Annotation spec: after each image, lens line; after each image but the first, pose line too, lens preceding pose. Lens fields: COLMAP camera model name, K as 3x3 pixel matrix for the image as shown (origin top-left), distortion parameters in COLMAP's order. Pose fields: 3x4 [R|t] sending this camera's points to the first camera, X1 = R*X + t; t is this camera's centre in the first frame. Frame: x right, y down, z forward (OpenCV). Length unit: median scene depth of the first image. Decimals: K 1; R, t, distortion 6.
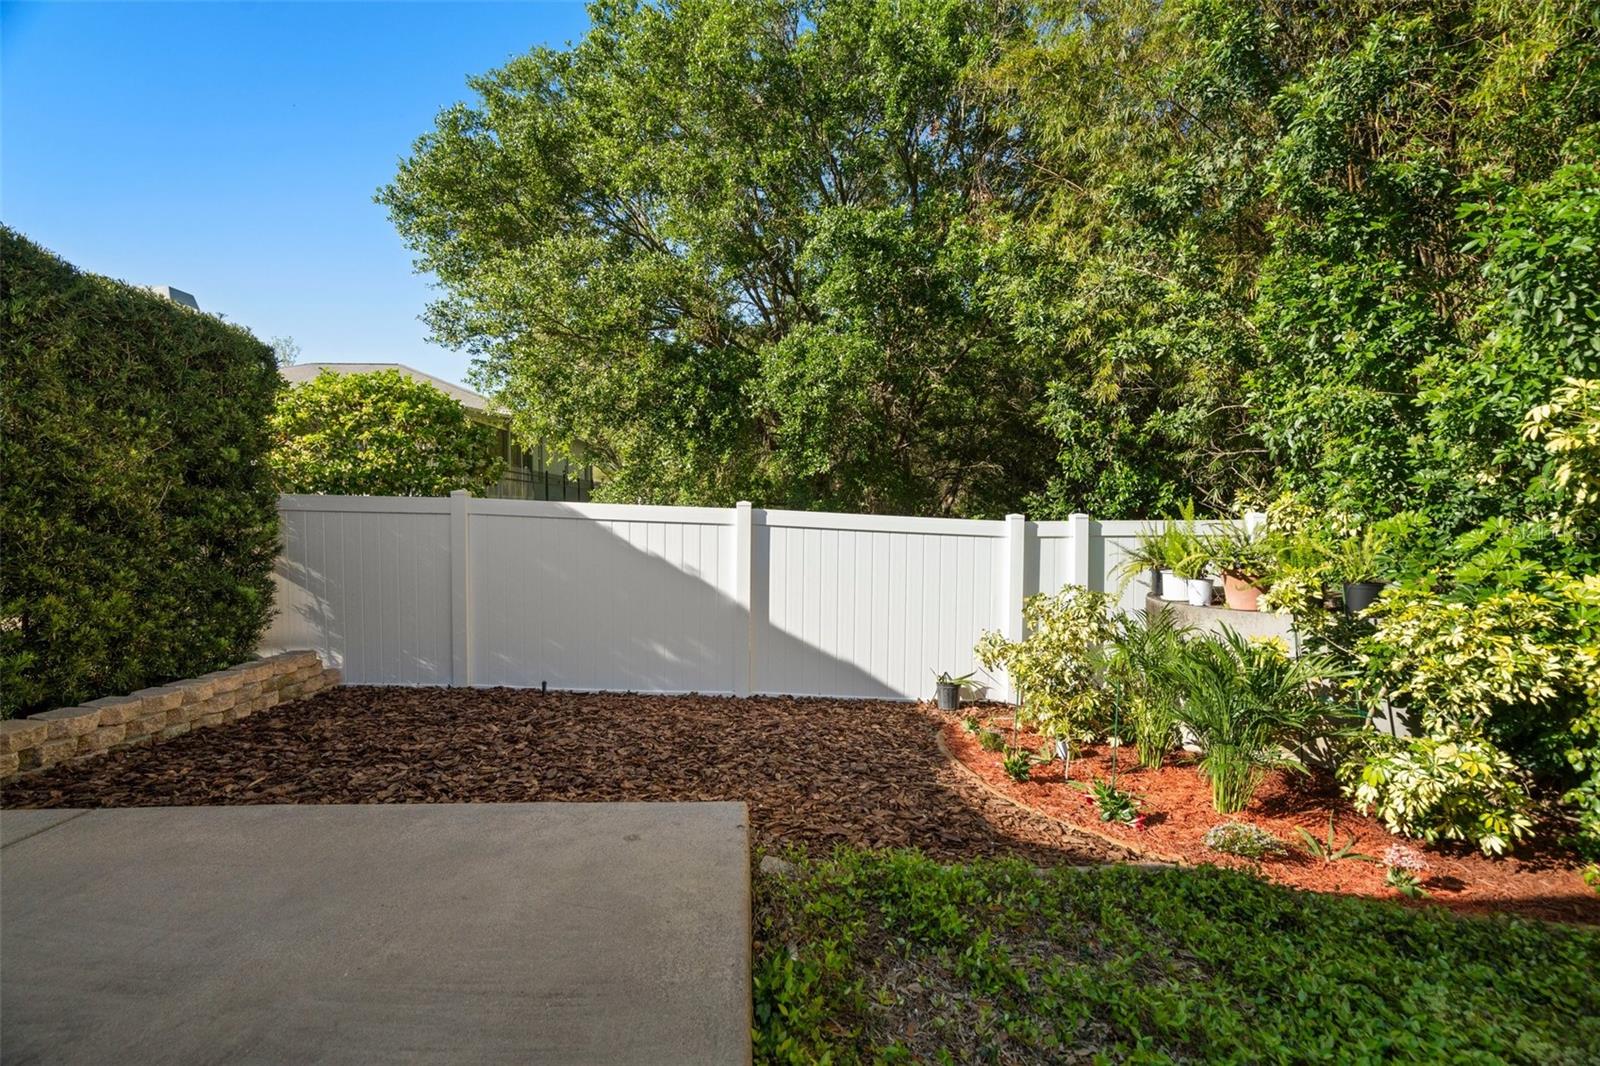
lens RADIAL K [[727.8, 0, 811.0], [0, 727.8, 531.0], [0, 0, 1]] dist [-0.002606, 0.001972]
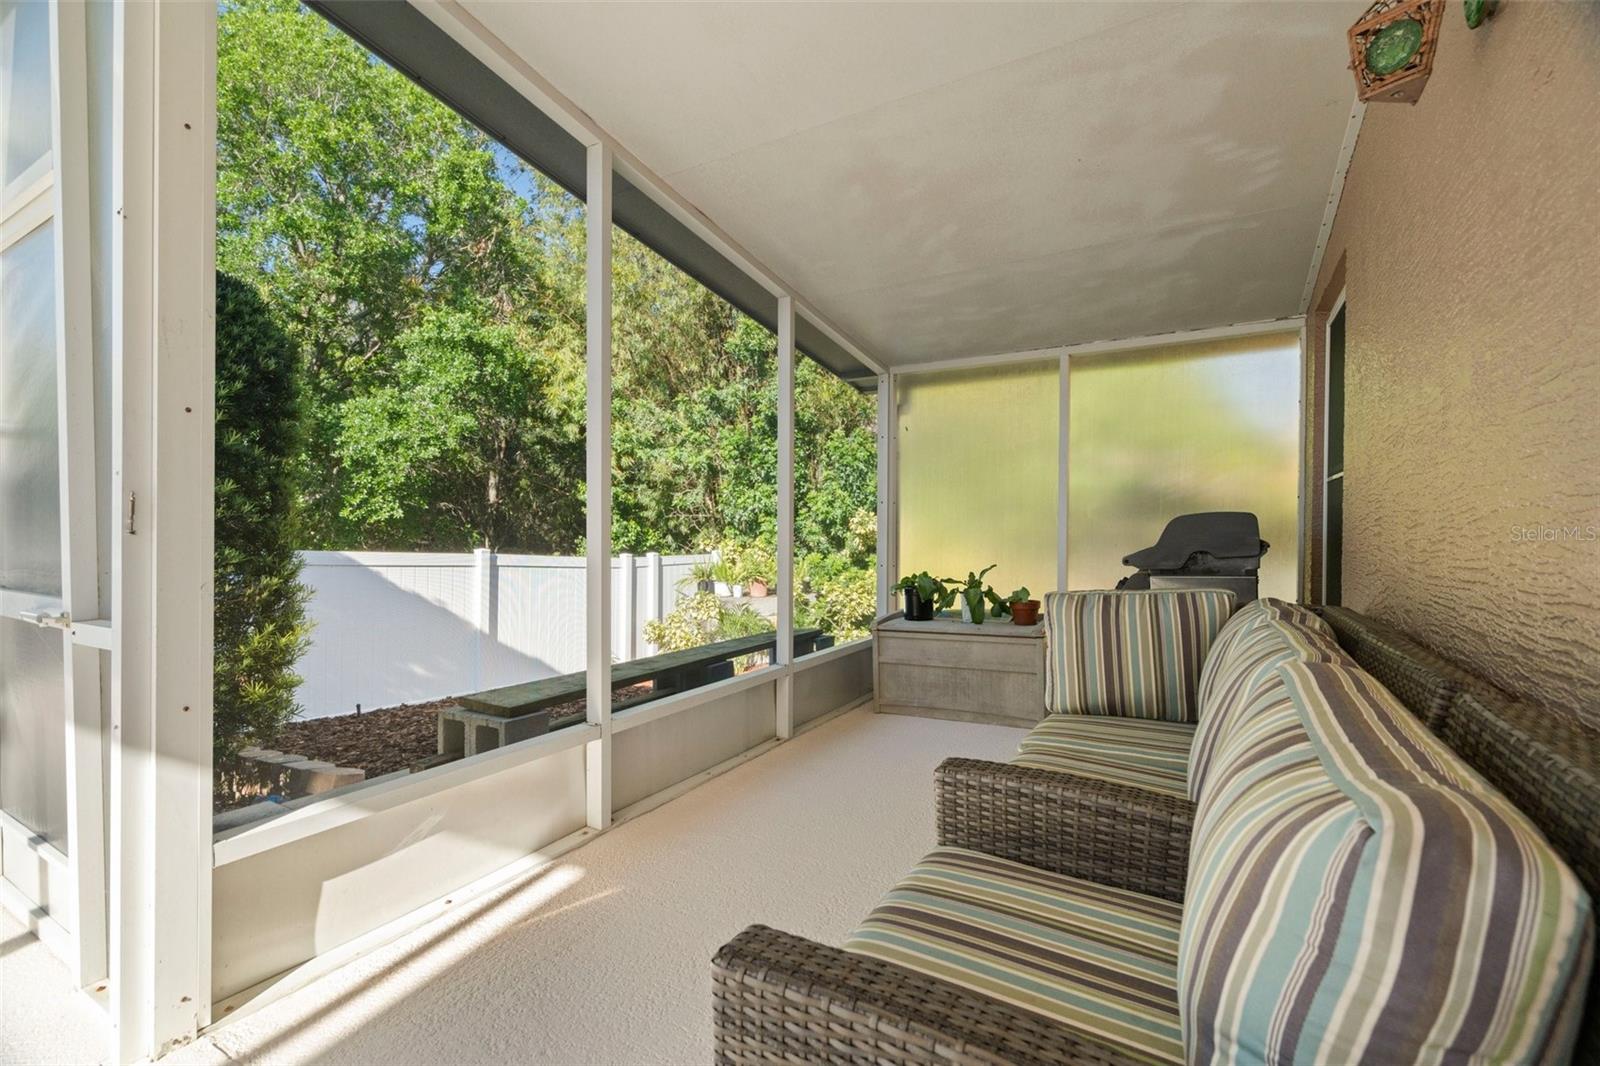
lens RADIAL K [[727.8, 0, 793.3], [0, 727.8, 537.0], [0, 0, 1]] dist [-0.002606, 0.001972]
pose [[0.544515, -0.003027, 0.838746, -0.902974], [0.020498, 0.999743, -0.009700, -0.037068], [-0.838501, 0.022475, 0.544437, -0.222729]]
